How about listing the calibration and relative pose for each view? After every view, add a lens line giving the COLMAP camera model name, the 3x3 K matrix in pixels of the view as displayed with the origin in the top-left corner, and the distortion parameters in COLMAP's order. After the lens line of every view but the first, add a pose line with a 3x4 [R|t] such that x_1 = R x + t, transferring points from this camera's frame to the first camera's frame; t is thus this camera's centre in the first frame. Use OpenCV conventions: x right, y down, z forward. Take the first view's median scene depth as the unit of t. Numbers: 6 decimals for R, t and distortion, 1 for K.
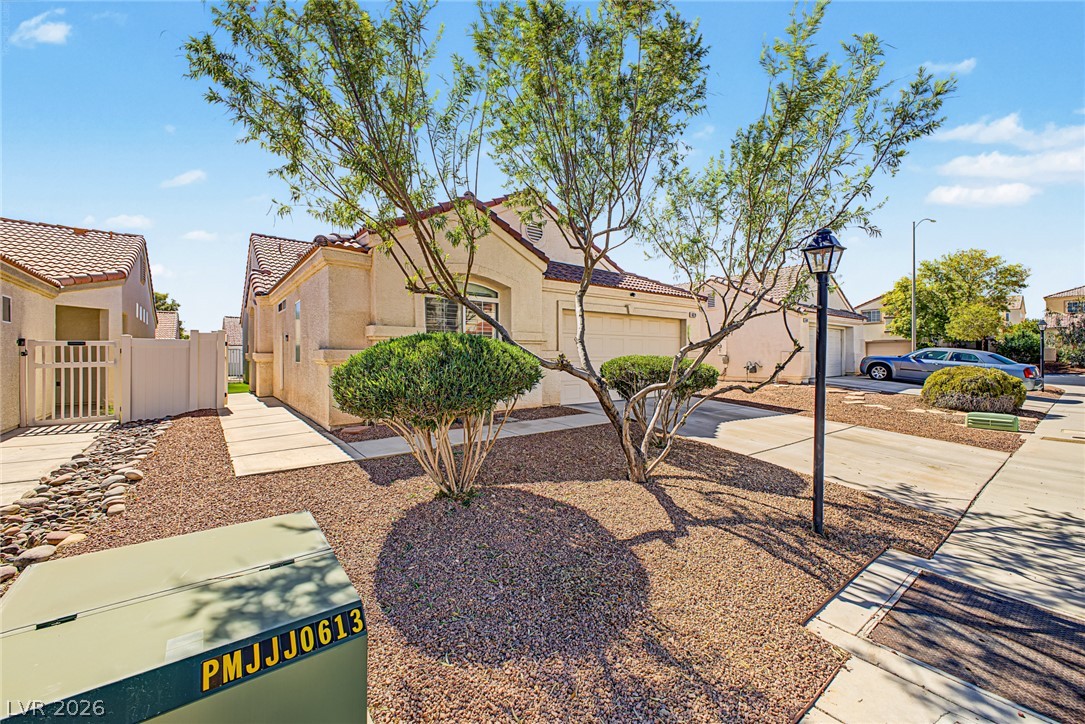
lens RADIAL K [[424.6, 0, 533.9], [0, 424.6, 361.9], [0, 0, 1]] dist [0.000309, -0.000434]
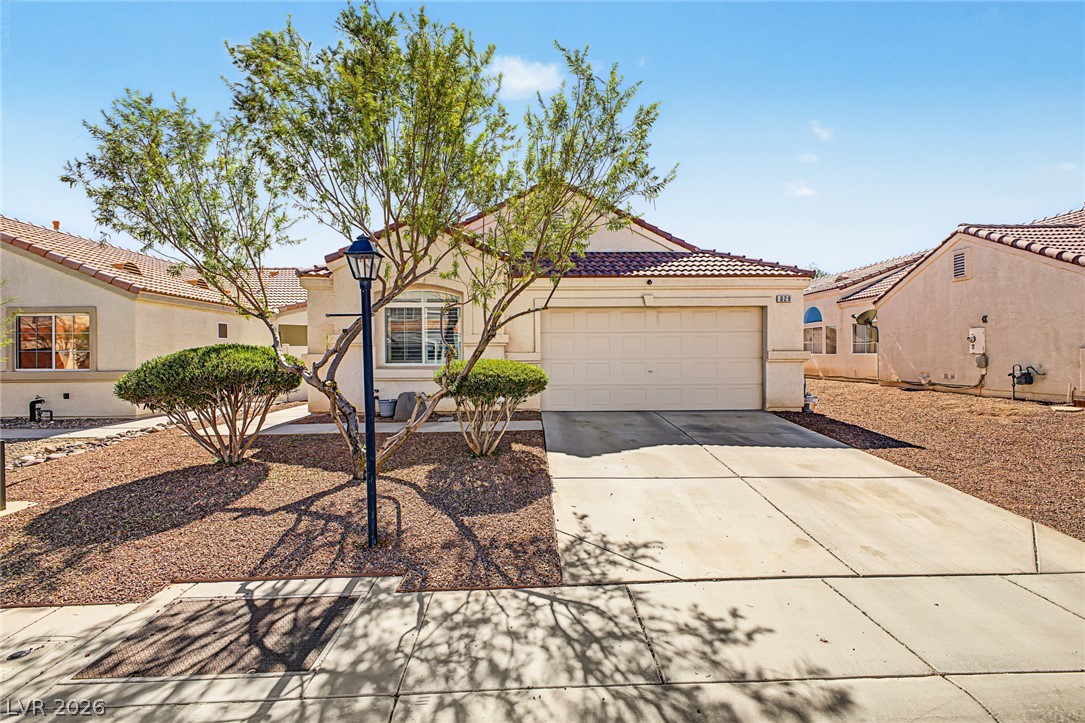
lens RADIAL K [[493.0, 0, 542.5], [0, 493.0, 361.5], [0, 0, 1]] dist [0.012575, -0.000620]
pose [[0.817492, 0.003472, -0.575930, 1.842081], [-0.002549, 0.999994, 0.002410, -0.025881], [0.575935, -0.000502, 0.817495, 0.334273]]
